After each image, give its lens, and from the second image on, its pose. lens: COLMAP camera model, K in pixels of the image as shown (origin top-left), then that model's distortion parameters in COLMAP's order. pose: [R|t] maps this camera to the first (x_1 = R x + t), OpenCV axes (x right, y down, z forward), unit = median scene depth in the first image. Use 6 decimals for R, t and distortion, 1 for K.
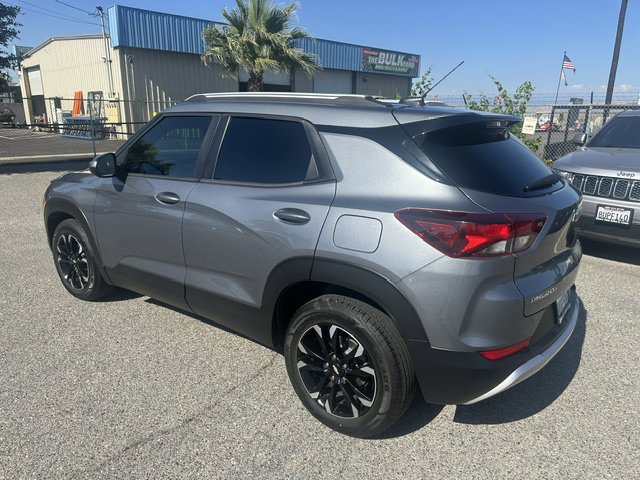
lens RADIAL K [[453.7, 0, 316.2], [0, 453.7, 239.9], [0, 0, 1]] dist [0.022862, -0.028187]
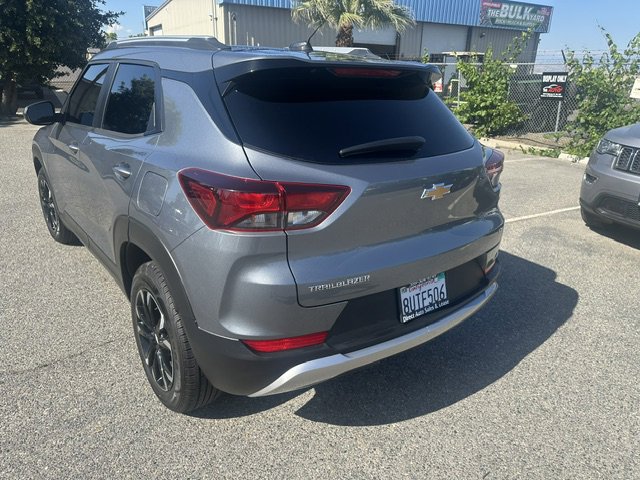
lens RADIAL K [[453.7, 0, 316.2], [0, 453.7, 240.2], [0, 0, 1]] dist [0.022862, -0.028187]
pose [[0.968445, 0.095704, -0.230118, 0.108750], [-0.077122, 0.993090, 0.088451, -0.004338], [0.236993, -0.067913, 0.969135, 0.035910]]
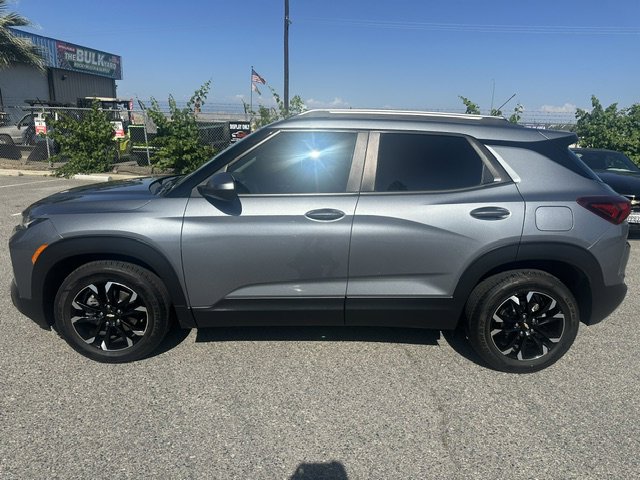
lens RADIAL K [[453.7, 0, 318.9], [0, 453.7, 241.0], [0, 0, 1]] dist [0.022862, -0.028187]
pose [[0.788573, -0.141198, 0.598511, -0.232180], [0.145367, 0.988500, 0.041673, -0.019422], [-0.597512, 0.054142, 0.800030, 0.056297]]
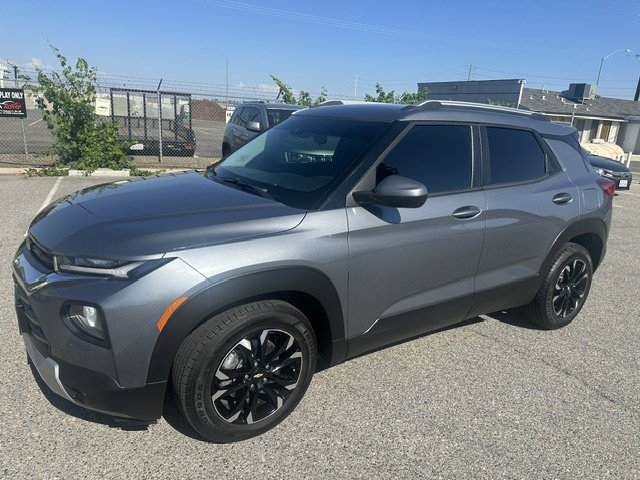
lens RADIAL K [[453.7, 0, 320.5], [0, 453.7, 242.1], [0, 0, 1]] dist [0.022862, -0.028187]
pose [[0.331156, -0.249751, 0.909923, -0.325938], [0.193674, 0.961794, 0.193503, -0.068822], [-0.923486, 0.112150, 0.366874, 0.234465]]
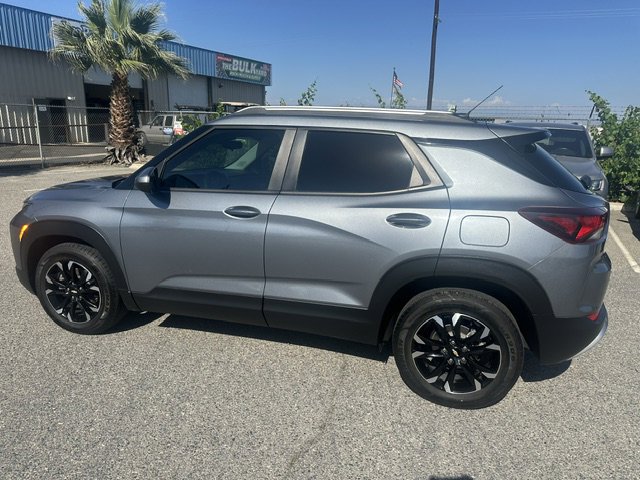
lens RADIAL K [[453.7, 0, 322.3], [0, 453.7, 239.3], [0, 0, 1]] dist [0.022862, -0.028187]
pose [[0.939773, -0.075636, 0.333325, -0.122722], [0.080186, 0.996780, 0.000109, -0.004780], [-0.332260, 0.026626, 0.942812, 0.005585]]
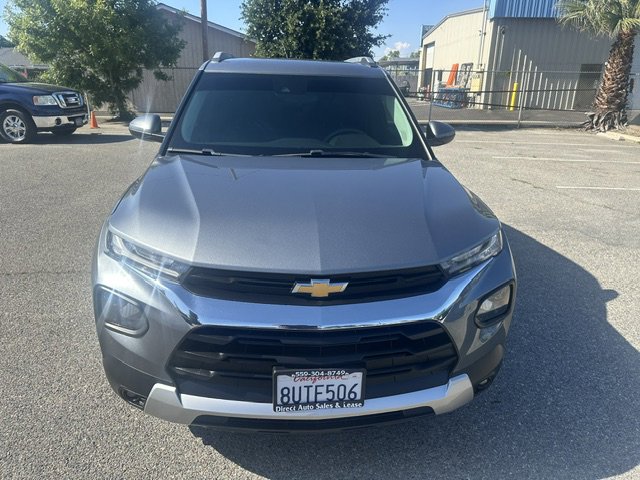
lens RADIAL K [[453.7, 0, 319.7], [0, 453.7, 235.3], [0, 0, 1]] dist [0.022862, -0.028187]
pose [[0.698583, 0.227184, -0.678505, 0.201806], [-0.195712, 0.972764, 0.124208, 0.008139], [0.688243, 0.046022, 0.724019, 0.000753]]
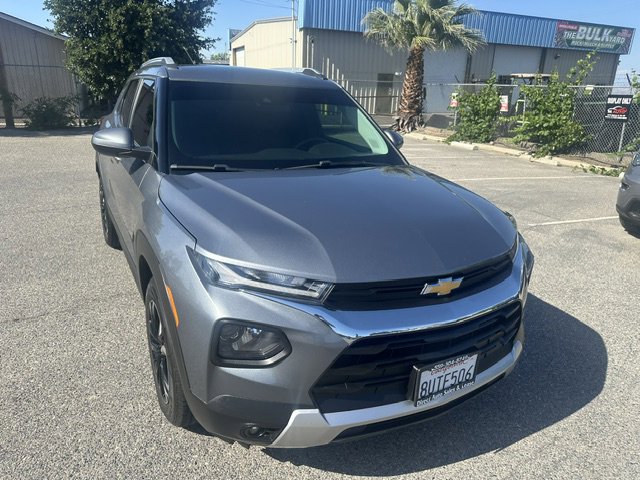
lens RADIAL K [[453.7, 0, 319.9], [0, 453.7, 239.4], [0, 0, 1]] dist [0.022862, -0.028187]
pose [[0.925244, 0.137898, -0.353424, 0.129439], [-0.123481, 0.990336, 0.063141, 0.019844], [0.358715, -0.014780, 0.933330, -0.053601]]
